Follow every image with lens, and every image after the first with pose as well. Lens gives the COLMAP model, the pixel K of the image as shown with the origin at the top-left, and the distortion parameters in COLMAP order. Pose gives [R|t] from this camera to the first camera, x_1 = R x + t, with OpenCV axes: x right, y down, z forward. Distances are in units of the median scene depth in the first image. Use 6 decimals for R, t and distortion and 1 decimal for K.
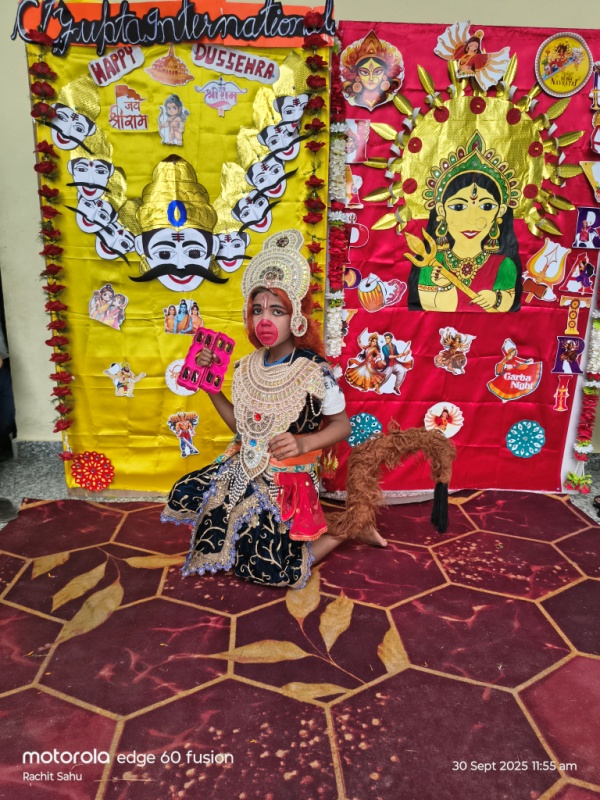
lens RADIAL K [[550.9, 0, 307.8], [0, 550.9, 403.2], [0, 0, 1]] dist [0.032694, -0.032802]
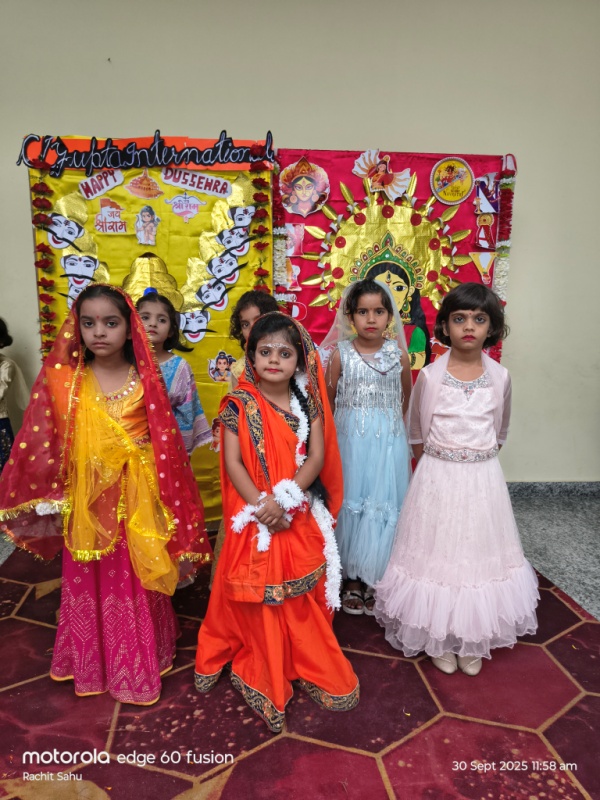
lens RADIAL K [[550.9, 0, 298.3], [0, 550.9, 407.1], [0, 0, 1]] dist [0.032694, -0.032802]
pose [[0.998312, -0.023767, 0.052996, 0.021844], [0.027030, 0.997727, -0.061728, -0.013317], [-0.051408, 0.063056, 0.996685, -0.239424]]
